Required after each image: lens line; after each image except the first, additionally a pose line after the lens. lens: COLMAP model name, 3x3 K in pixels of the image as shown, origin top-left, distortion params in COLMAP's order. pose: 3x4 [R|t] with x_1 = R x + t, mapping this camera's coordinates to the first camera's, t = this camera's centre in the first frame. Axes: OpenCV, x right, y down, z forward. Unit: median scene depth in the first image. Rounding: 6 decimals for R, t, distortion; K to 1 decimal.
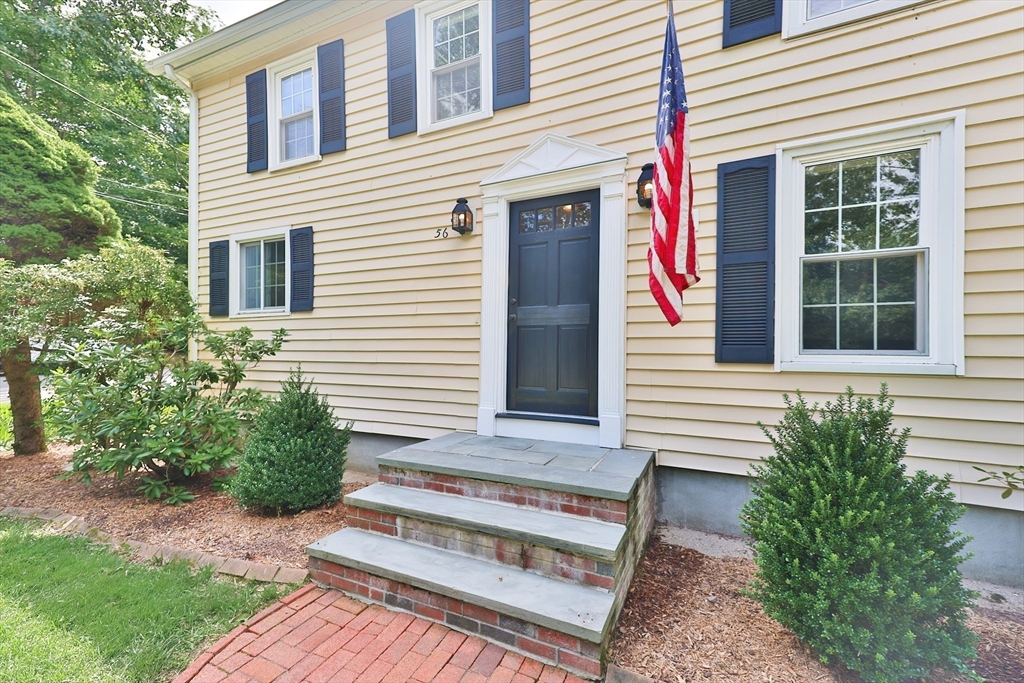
lens RADIAL K [[403.7, 0, 508.9], [0, 403.7, 352.4], [0, 0, 1]] dist [0.001619, 0.000189]
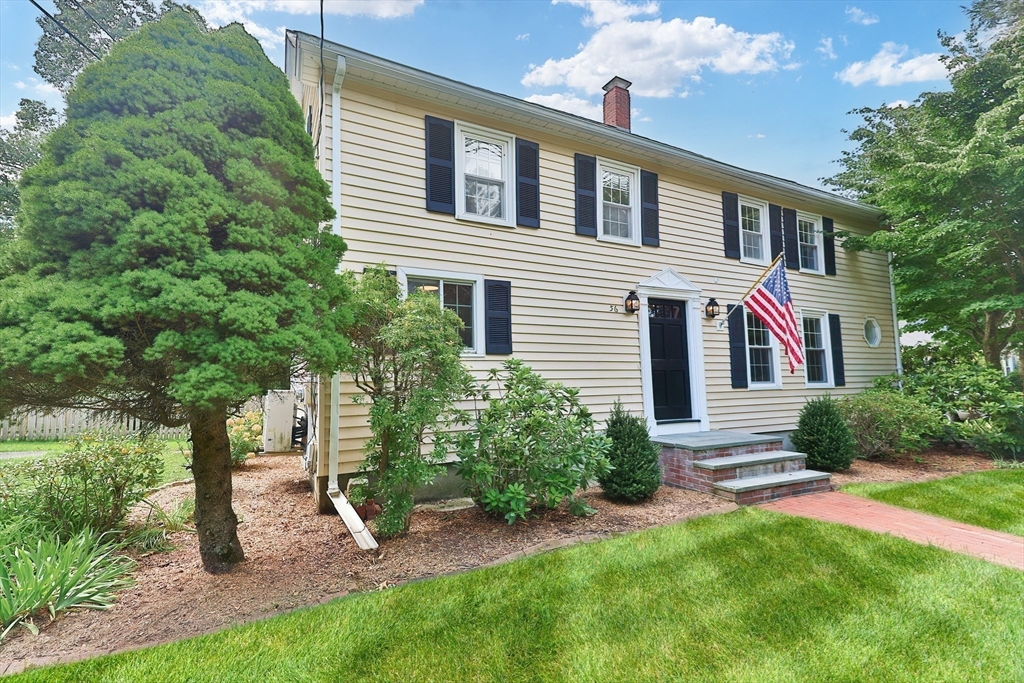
lens RADIAL K [[403.7, 0, 508.9], [0, 403.7, 352.4], [0, 0, 1]] dist [0.001619, 0.000189]
pose [[0.680305, 0.031851, 0.732237, -1.597542], [0.016285, 0.998152, -0.058548, -0.047748], [-0.732748, 0.051755, 0.678529, 0.268546]]
